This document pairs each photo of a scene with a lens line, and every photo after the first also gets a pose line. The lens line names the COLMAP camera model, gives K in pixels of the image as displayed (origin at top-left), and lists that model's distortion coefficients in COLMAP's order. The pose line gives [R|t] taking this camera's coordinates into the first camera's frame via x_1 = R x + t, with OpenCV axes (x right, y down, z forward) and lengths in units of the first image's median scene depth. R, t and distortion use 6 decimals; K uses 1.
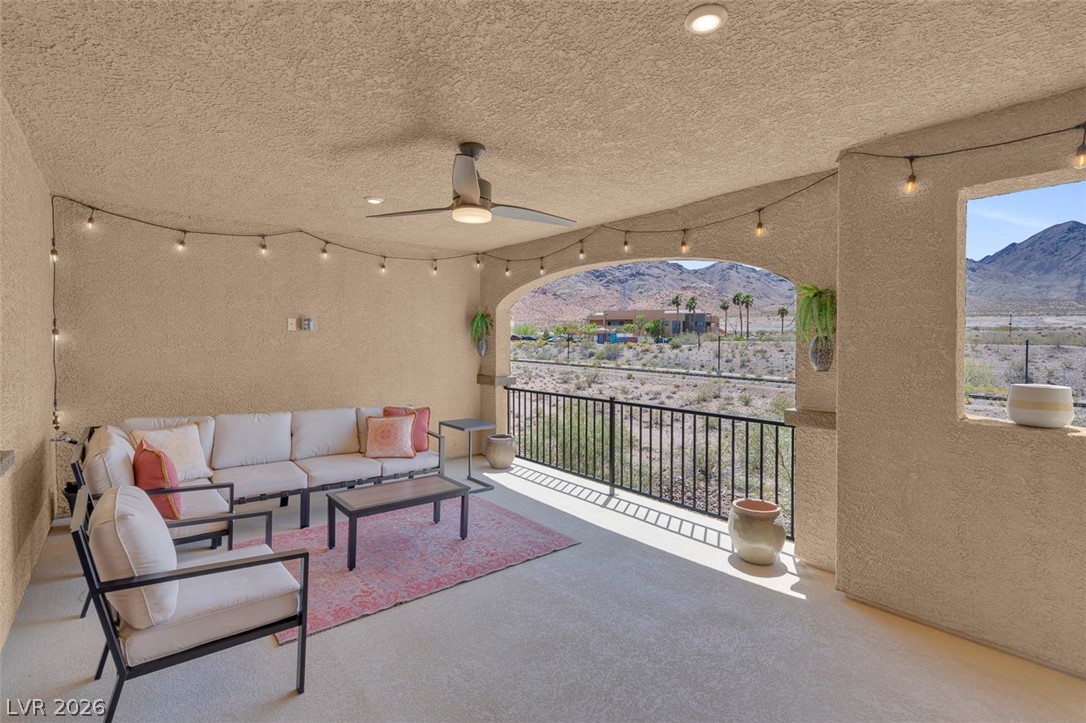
lens RADIAL K [[494.8, 0, 536.5], [0, 494.8, 347.2], [0, 0, 1]] dist [-0.003203, -0.000126]
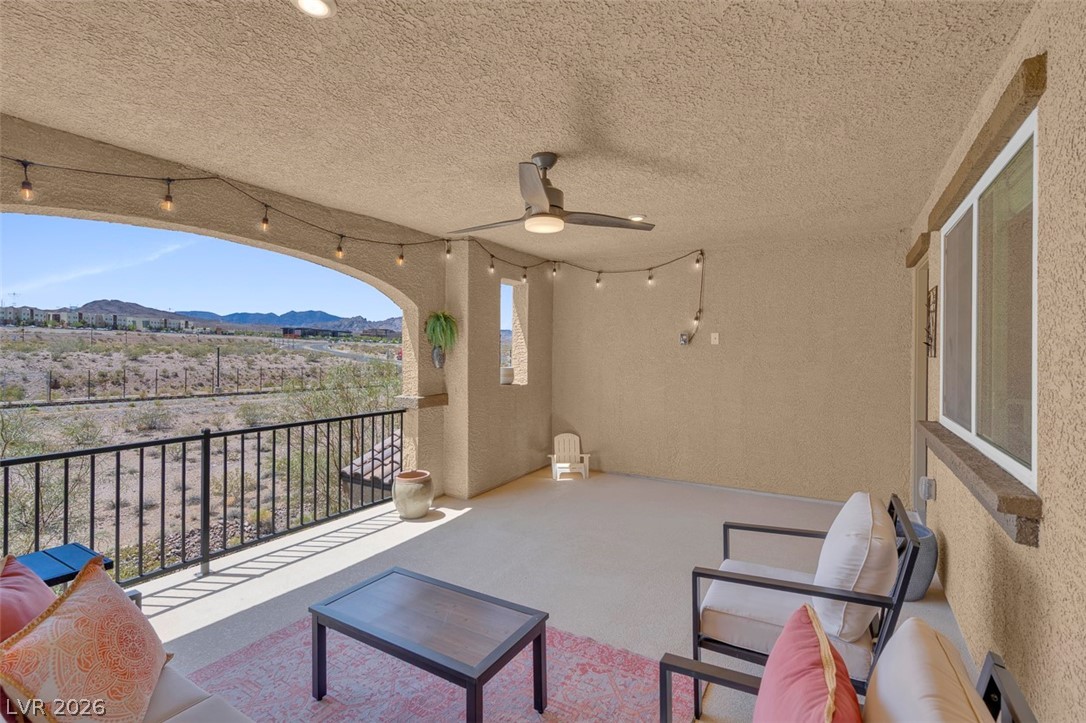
lens RADIAL K [[494.8, 0, 536.5], [0, 494.8, 347.2], [0, 0, 1]] dist [-0.003203, -0.000126]
pose [[-0.311413, -0.001374, 0.950274, -0.787483], [0.004093, 0.999988, 0.002787, -0.015032], [-0.950266, 0.004758, -0.311404, 0.968861]]
